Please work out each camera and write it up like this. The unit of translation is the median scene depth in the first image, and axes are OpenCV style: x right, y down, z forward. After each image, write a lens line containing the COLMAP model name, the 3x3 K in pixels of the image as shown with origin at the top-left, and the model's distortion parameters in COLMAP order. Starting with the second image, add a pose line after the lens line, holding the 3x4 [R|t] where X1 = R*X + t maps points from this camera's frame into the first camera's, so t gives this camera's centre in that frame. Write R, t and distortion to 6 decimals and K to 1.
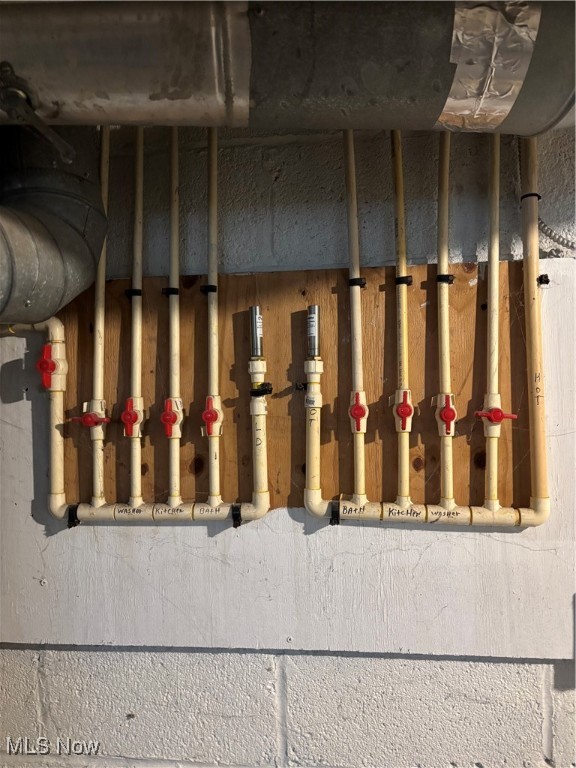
lens RADIAL K [[574.5, 0, 288.2], [0, 574.5, 392.3], [0, 0, 1]] dist [0.050738, -0.059573]
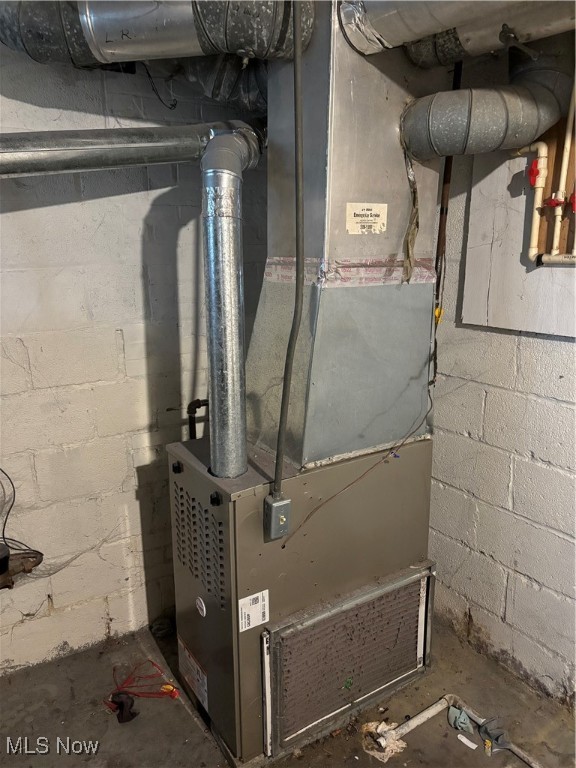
lens RADIAL K [[574.5, 0, 287.6], [0, 574.5, 384.1], [0, 0, 1]] dist [0.050738, -0.059573]
pose [[0.616083, 0.186648, -0.765248, 0.584807], [0.010886, 0.969409, 0.245208, 0.135904], [0.787606, -0.159399, 0.595205, -0.735948]]
